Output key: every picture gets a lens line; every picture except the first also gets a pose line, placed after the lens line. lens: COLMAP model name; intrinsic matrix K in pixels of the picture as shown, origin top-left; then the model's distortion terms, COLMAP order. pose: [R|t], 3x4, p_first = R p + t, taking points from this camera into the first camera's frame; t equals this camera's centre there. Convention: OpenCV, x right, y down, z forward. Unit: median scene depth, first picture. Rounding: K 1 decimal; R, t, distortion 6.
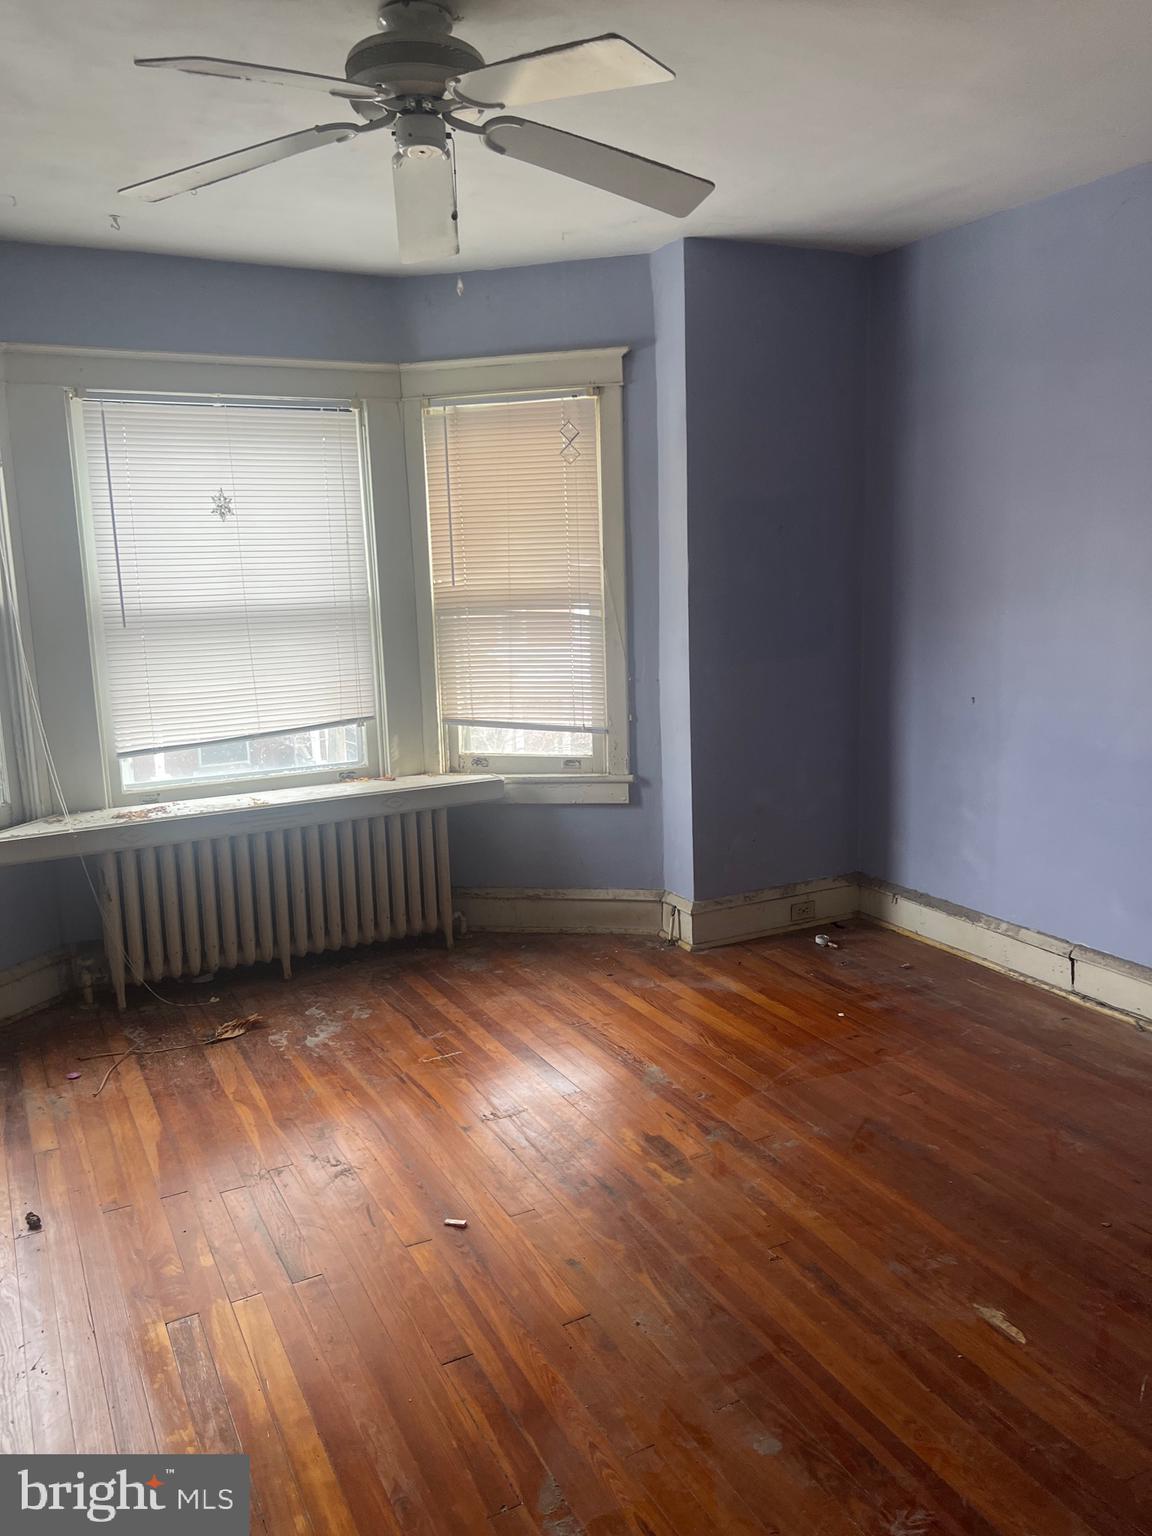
lens RADIAL K [[1156.3, 0, 601.3], [0, 1156.3, 755.1], [0, 0, 1]] dist [0.050419, -0.063420]
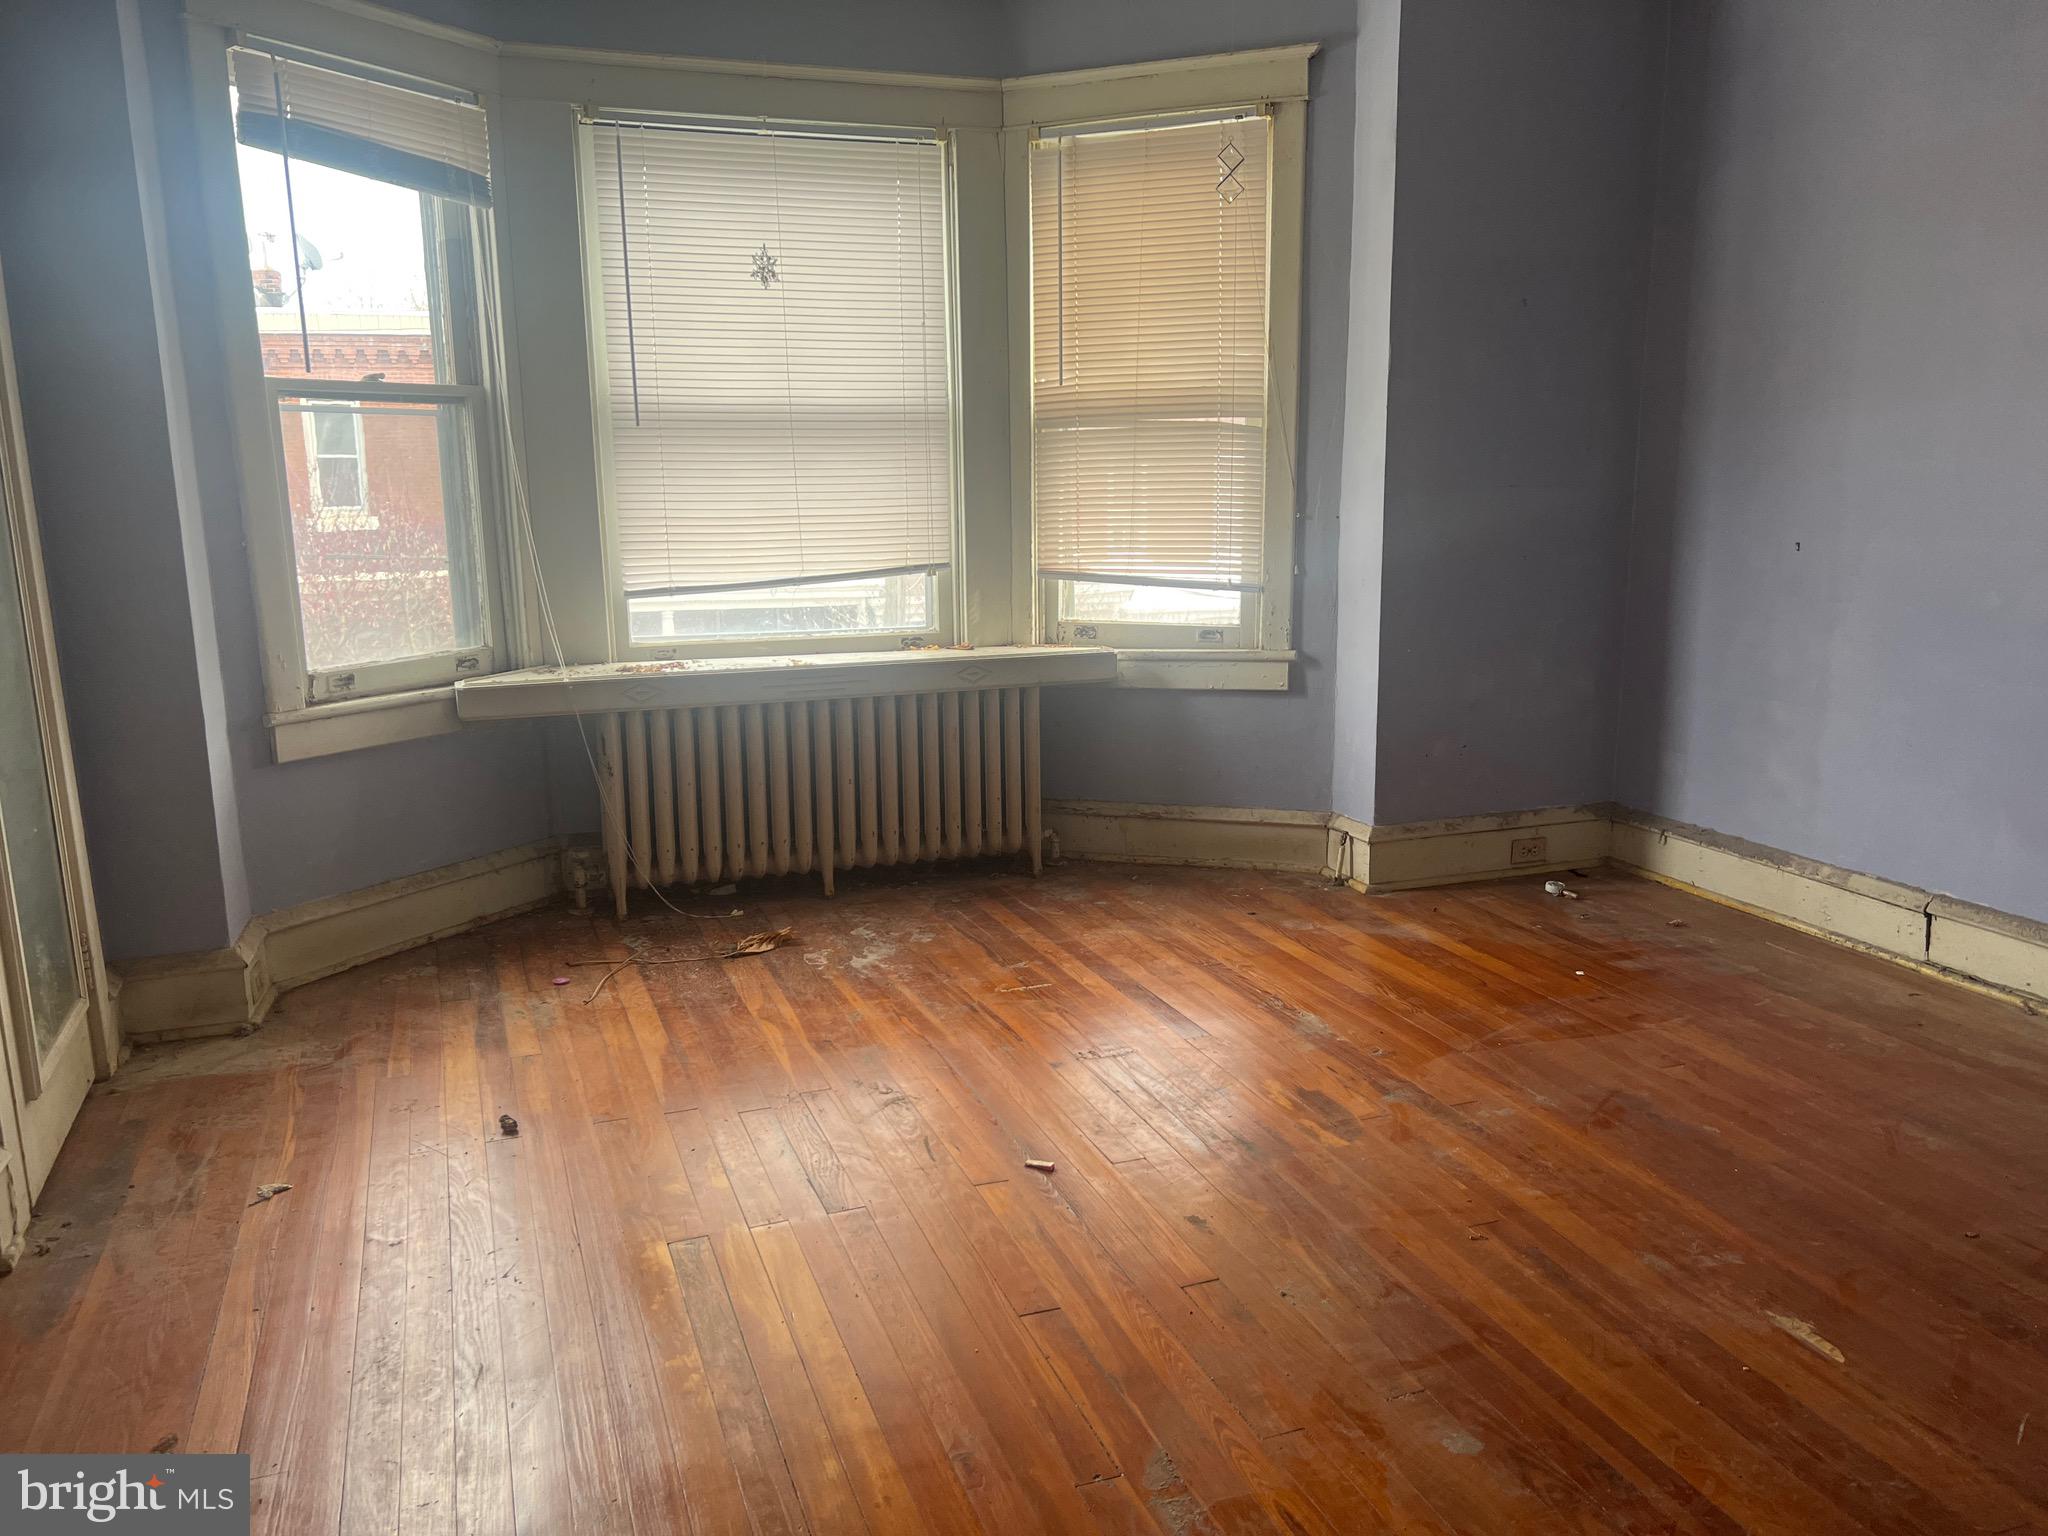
lens RADIAL K [[1541.7, 0, 1033.3], [0, 1541.7, 781.4], [0, 0, 1]] dist [0.050419, -0.063420]
pose [[0.990515, 0.042152, -0.130777, -0.006297], [-0.037757, 0.998641, 0.035912, 0.079638], [0.132113, -0.030634, 0.990761, 0.012002]]
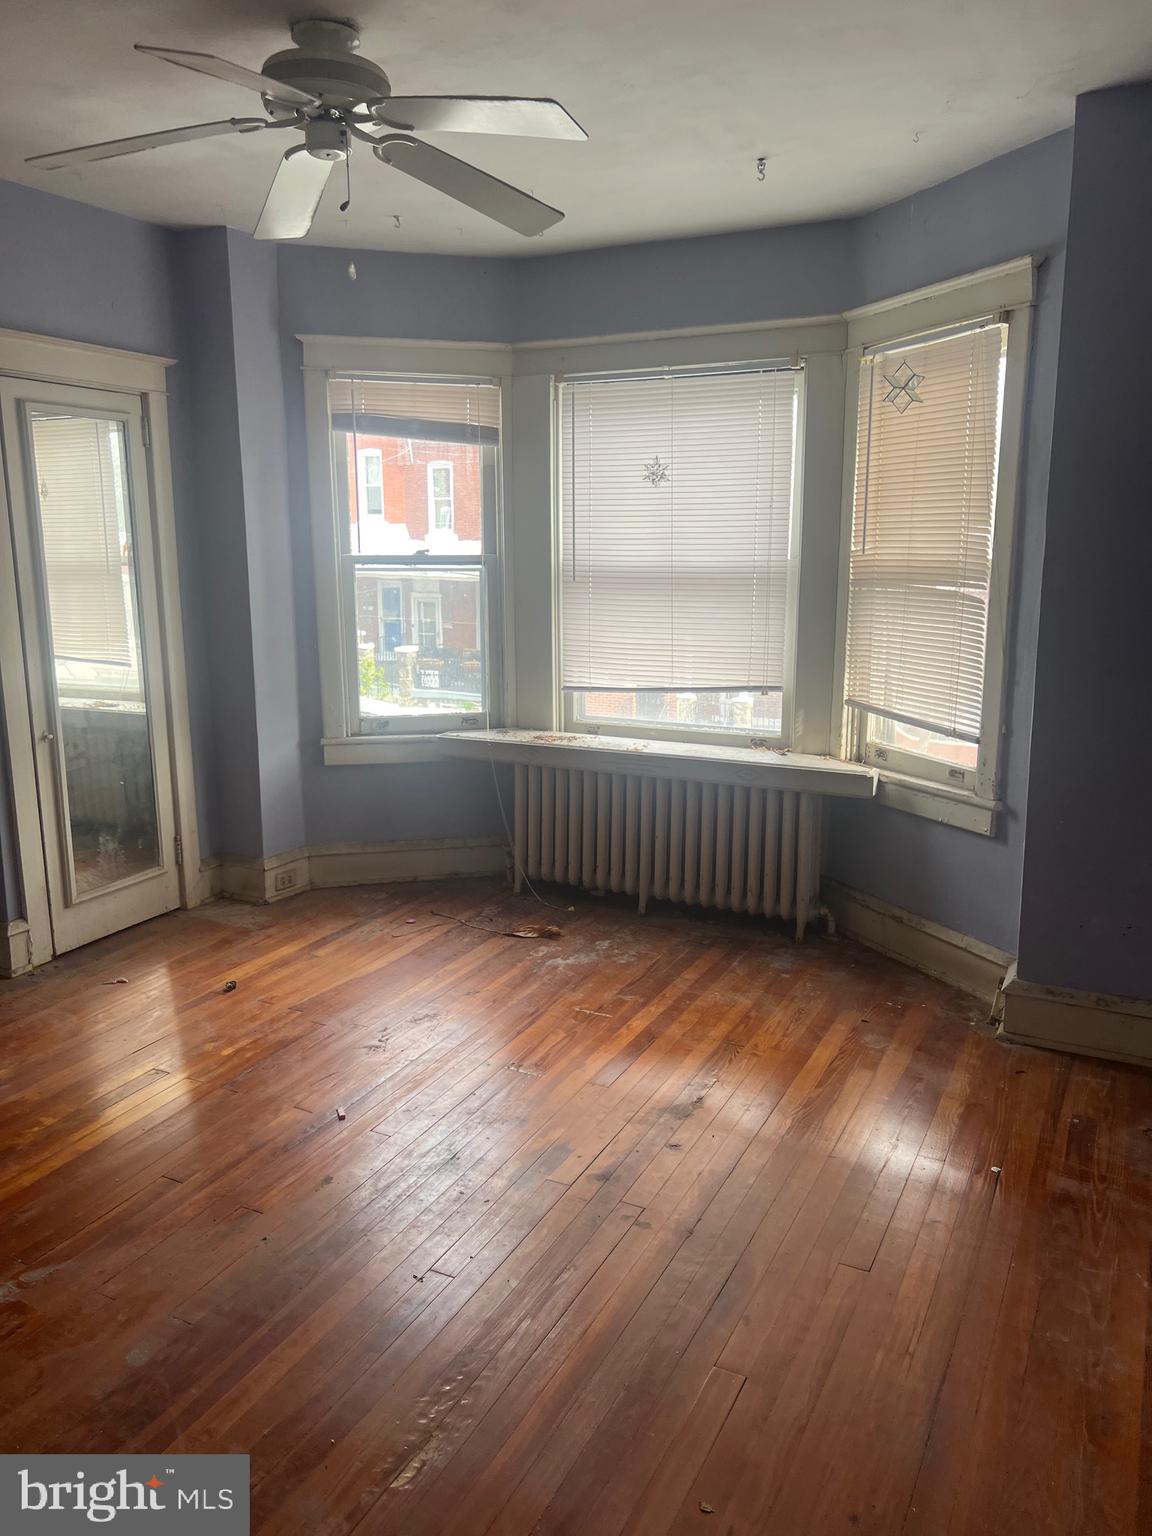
lens RADIAL K [[1156.3, 0, 554.9], [0, 1156.3, 754.4], [0, 0, 1]] dist [0.050419, -0.063420]
pose [[0.563718, 0.179093, -0.806318, 0.556211], [-0.153812, 0.981896, 0.110556, -0.063580], [0.811520, 0.061699, 0.581059, 0.323312]]
